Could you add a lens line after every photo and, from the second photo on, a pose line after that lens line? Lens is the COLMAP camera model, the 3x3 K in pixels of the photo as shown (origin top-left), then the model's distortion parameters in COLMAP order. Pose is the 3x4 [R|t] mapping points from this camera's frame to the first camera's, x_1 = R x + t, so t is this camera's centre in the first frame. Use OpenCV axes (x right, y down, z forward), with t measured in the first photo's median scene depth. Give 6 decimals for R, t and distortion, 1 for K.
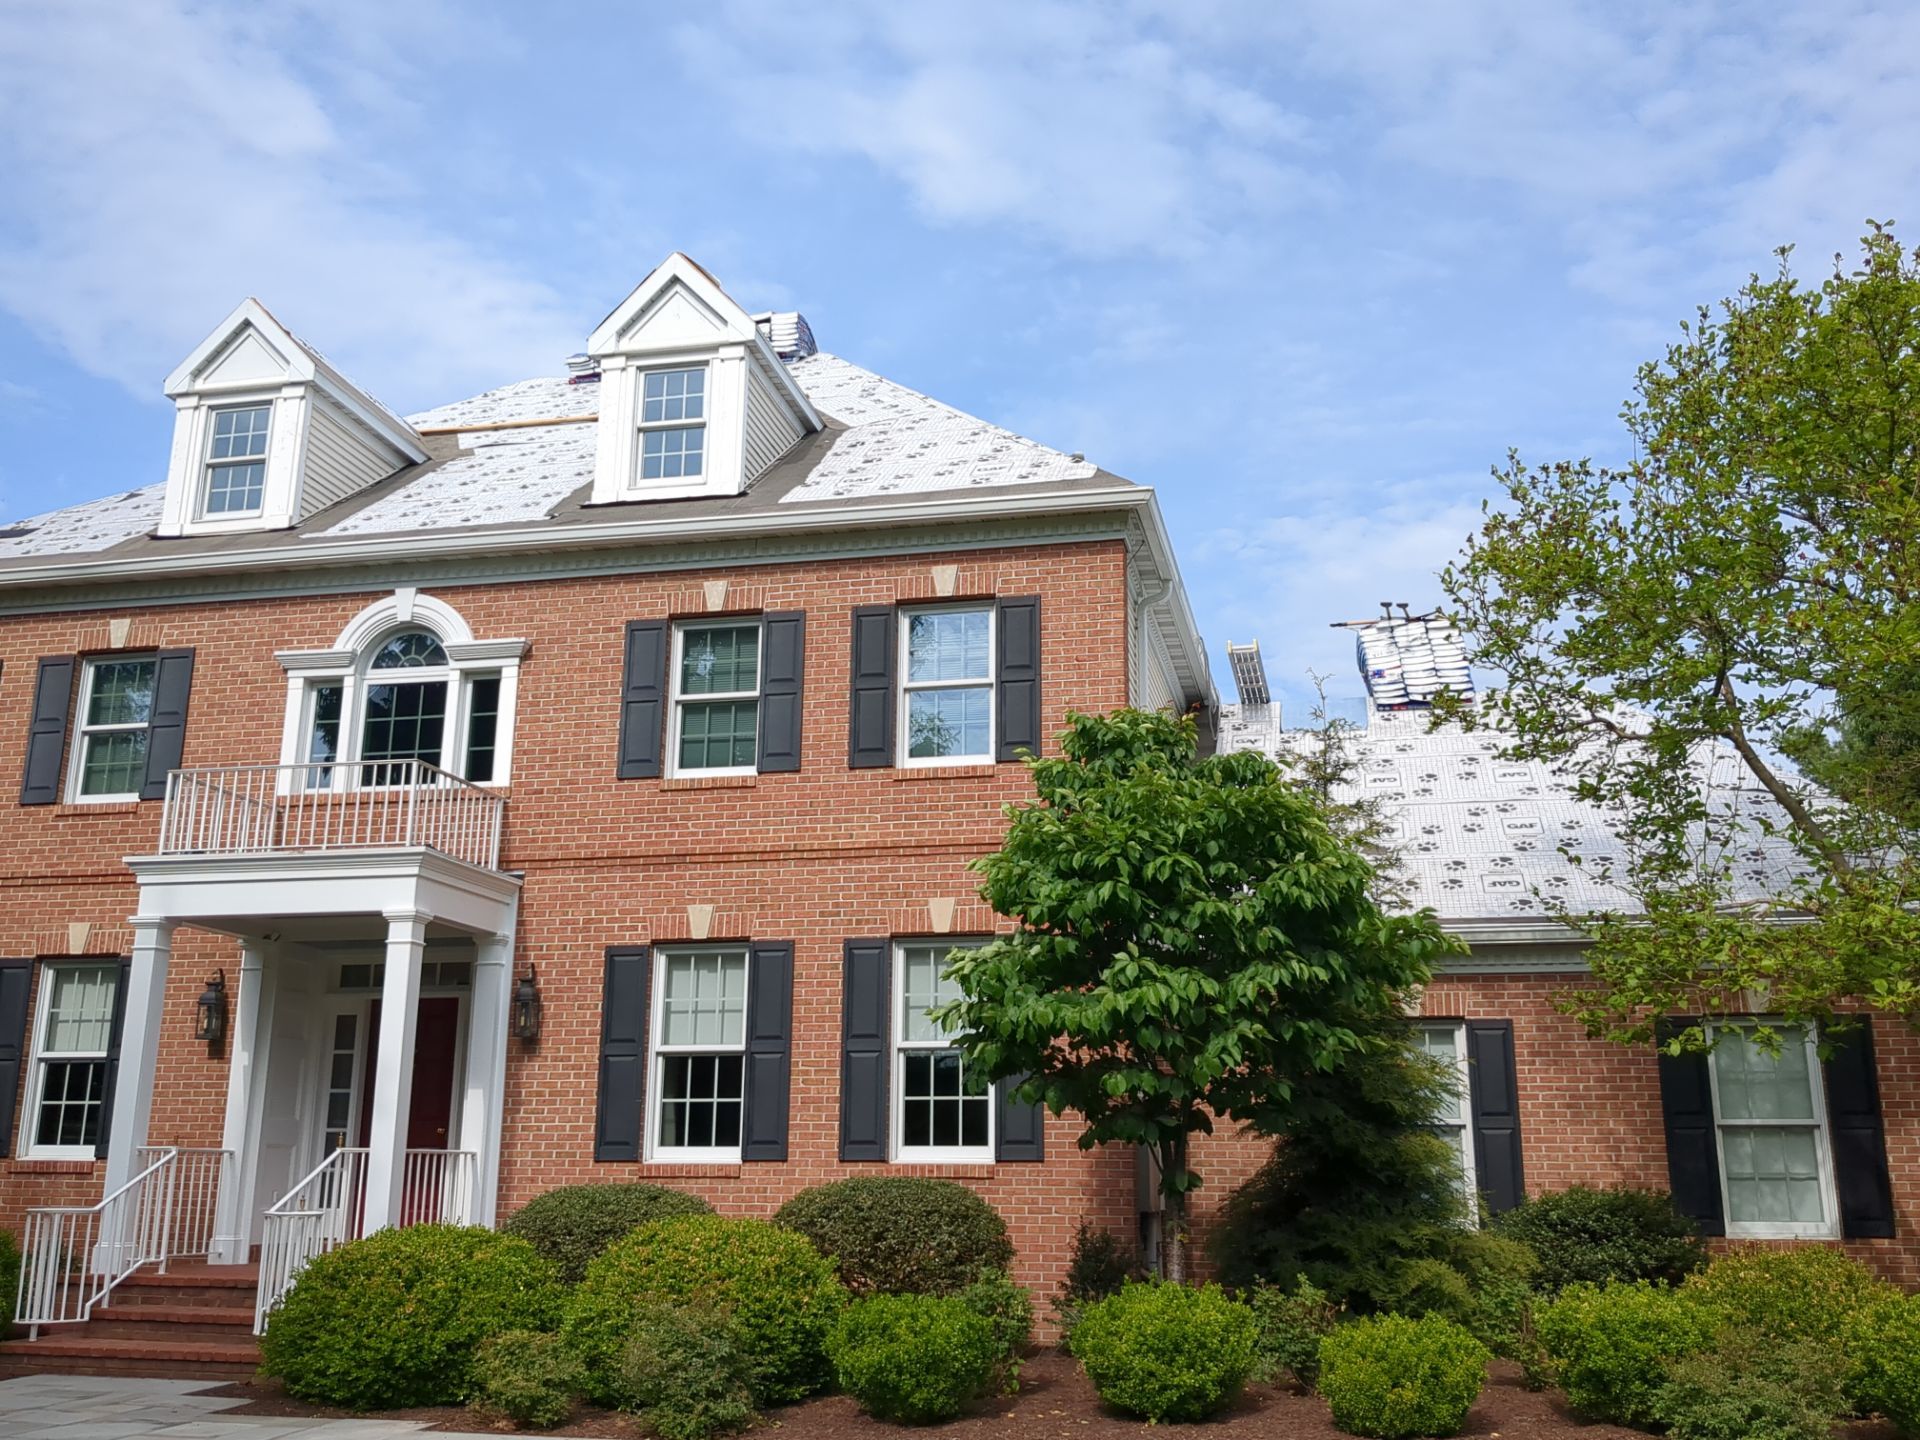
lens RADIAL K [[1764.9, 0, 968.5], [0, 1764.9, 721.7], [0, 0, 1]] dist [0.067798, -0.149964]
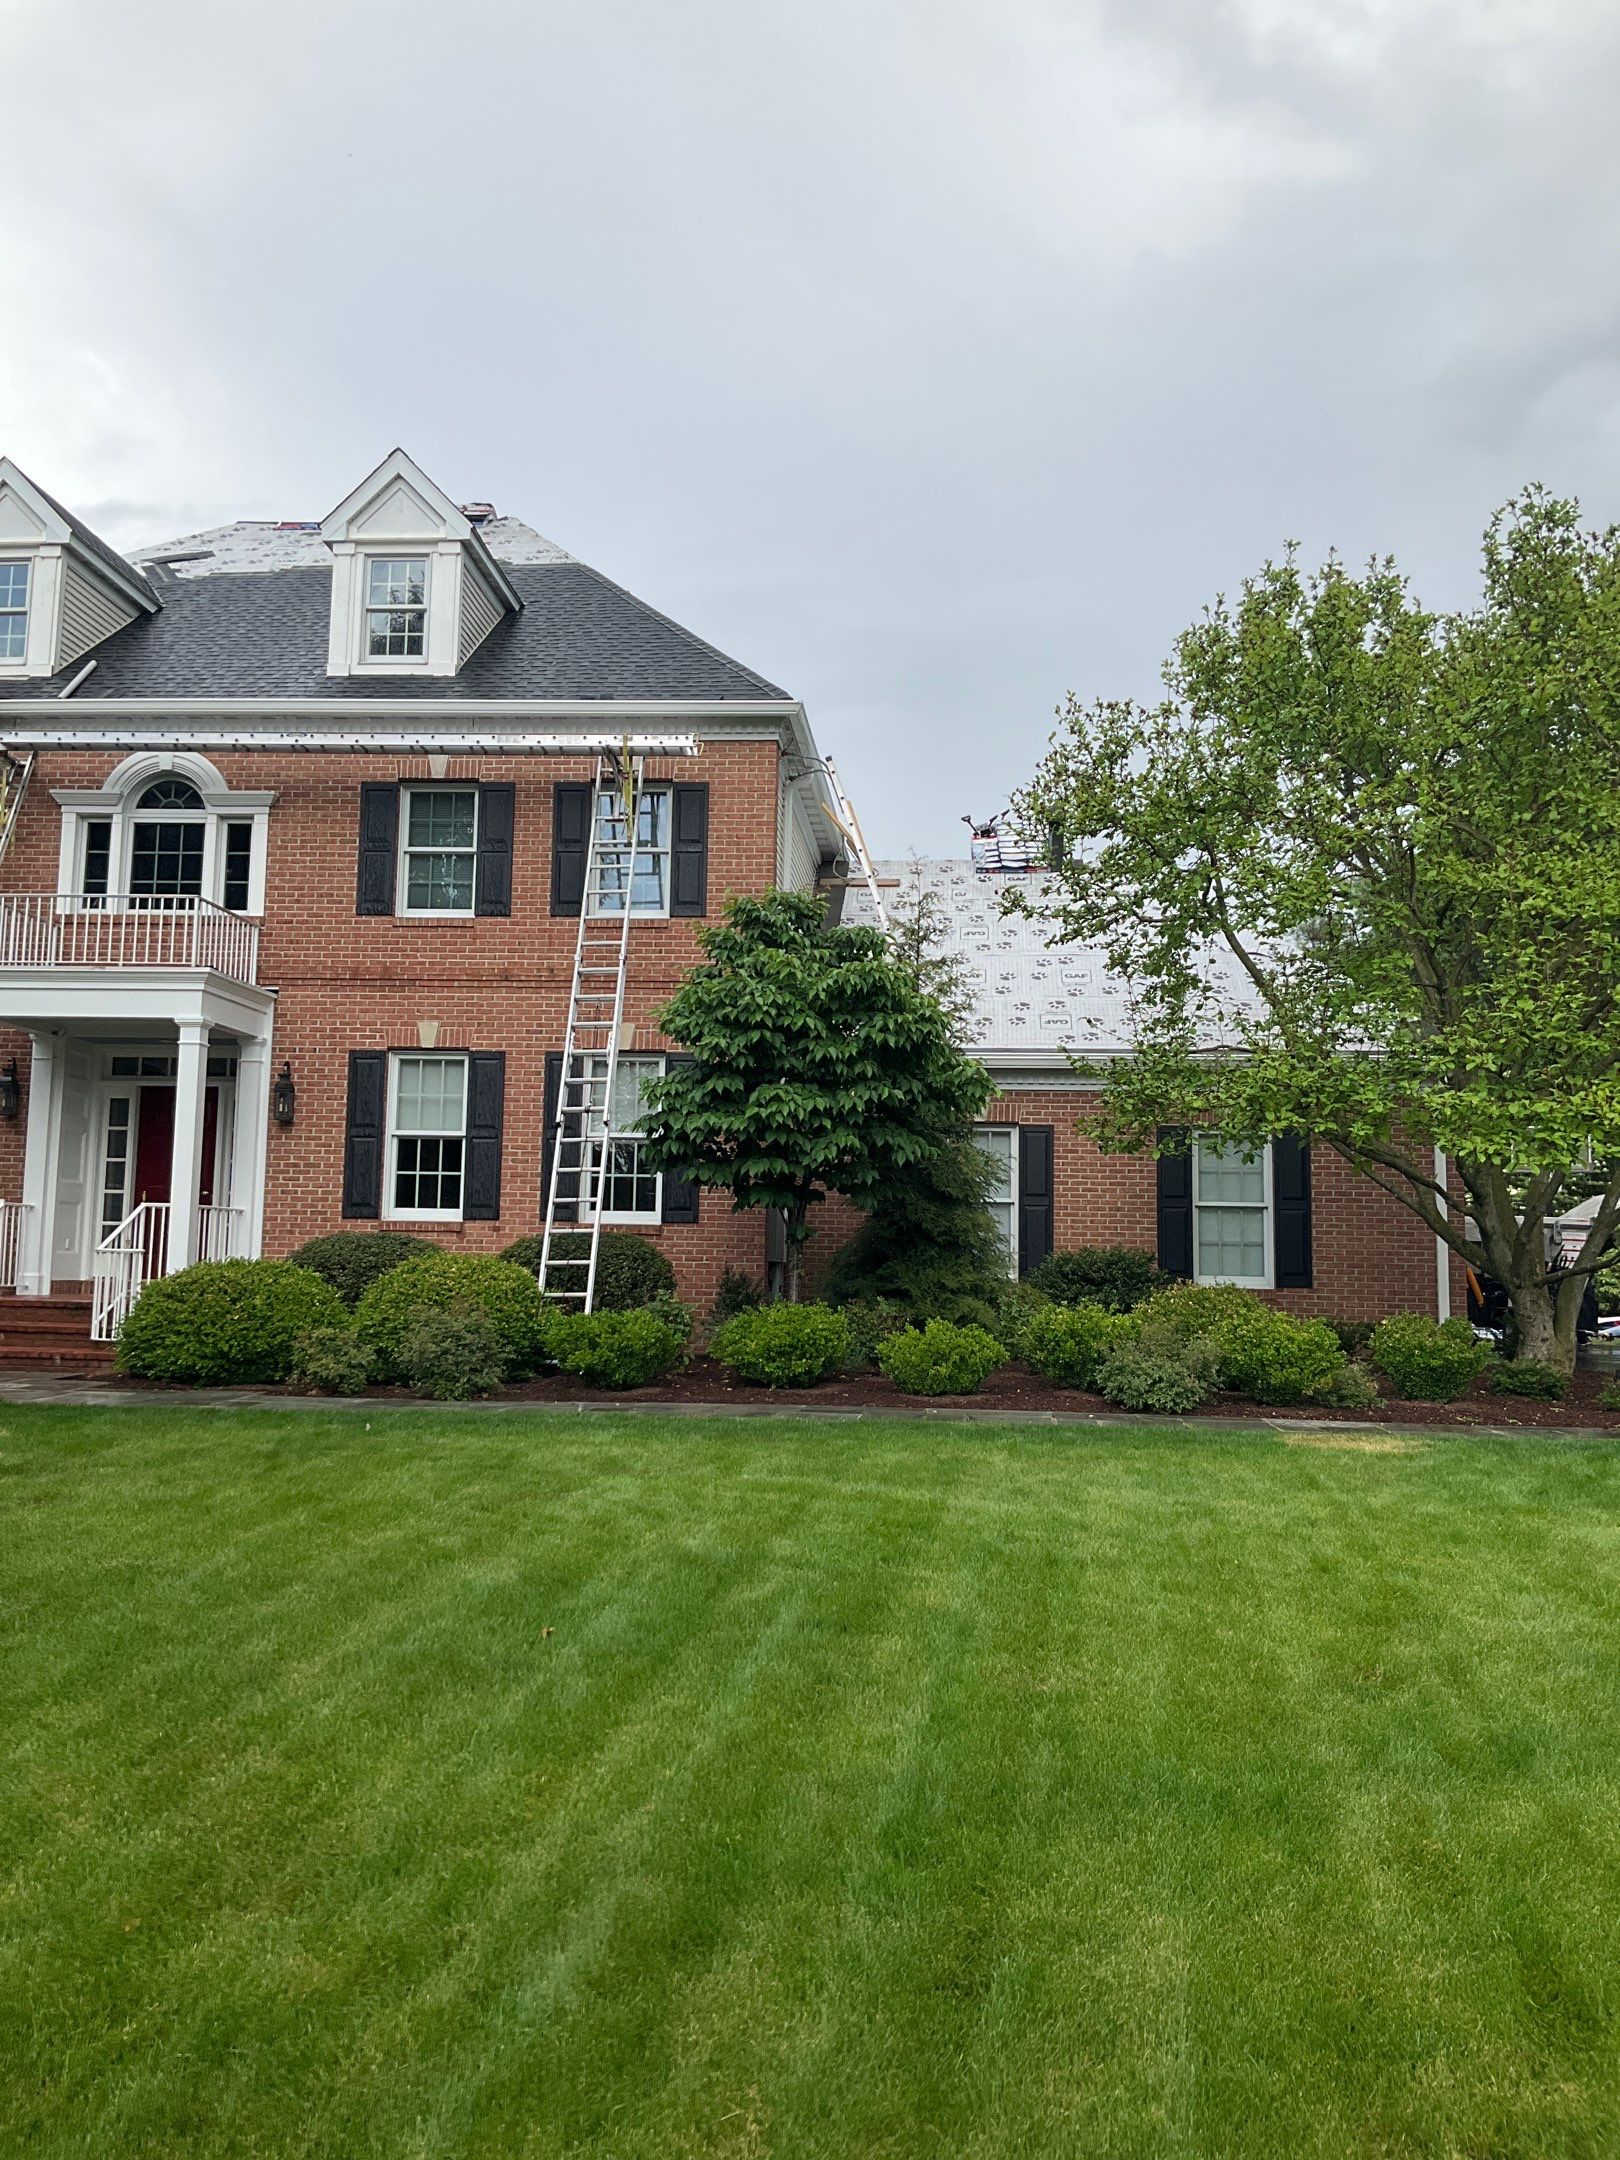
lens RADIAL K [[1774.0, 0, 811.6], [0, 1774.0, 1085.1], [0, 0, 1]] dist [0.134393, -0.269195]
pose [[0.991812, 0.027512, 0.124704, -0.037957], [-0.046481, 0.987309, 0.151854, -0.054372], [-0.118944, -0.156407, 0.980505, -0.270602]]
